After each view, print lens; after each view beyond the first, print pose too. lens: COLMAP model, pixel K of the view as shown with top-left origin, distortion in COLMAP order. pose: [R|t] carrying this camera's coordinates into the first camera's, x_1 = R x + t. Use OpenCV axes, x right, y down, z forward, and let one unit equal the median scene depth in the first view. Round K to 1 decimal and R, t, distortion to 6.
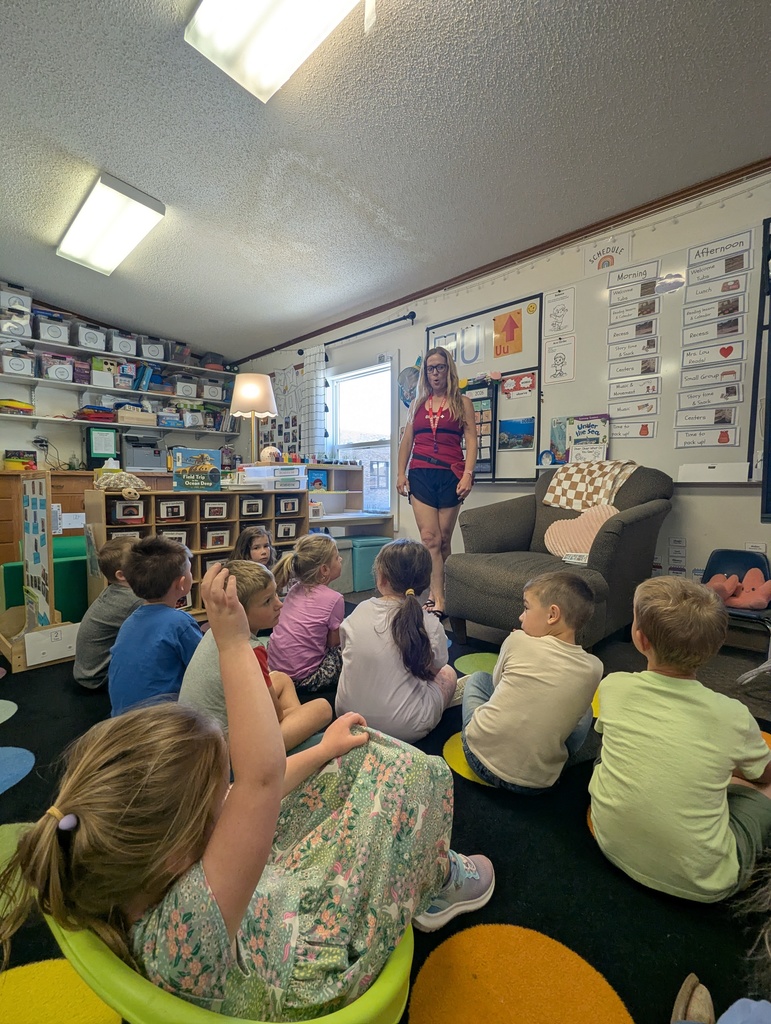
lens RADIAL K [[487.8, 0, 383.3], [0, 487.8, 513.4], [0, 0, 1]] dist [-0.005439, 0.000651]
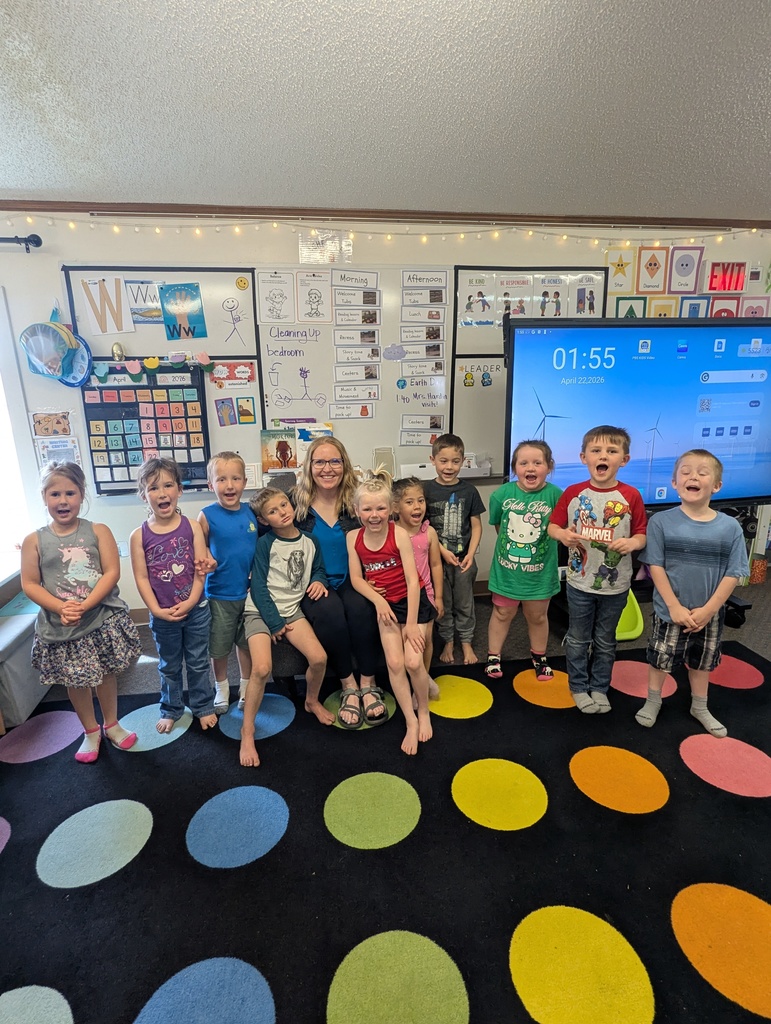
lens RADIAL K [[533.0, 0, 374.9], [0, 533.0, 518.7], [0, 0, 1]] dist [-0.002576, 0.000861]
pose [[0.575454, -0.213976, 0.789346, -0.406957], [0.069564, 0.974475, 0.213447, -0.219287], [-0.814870, -0.067919, 0.575651, 0.270435]]
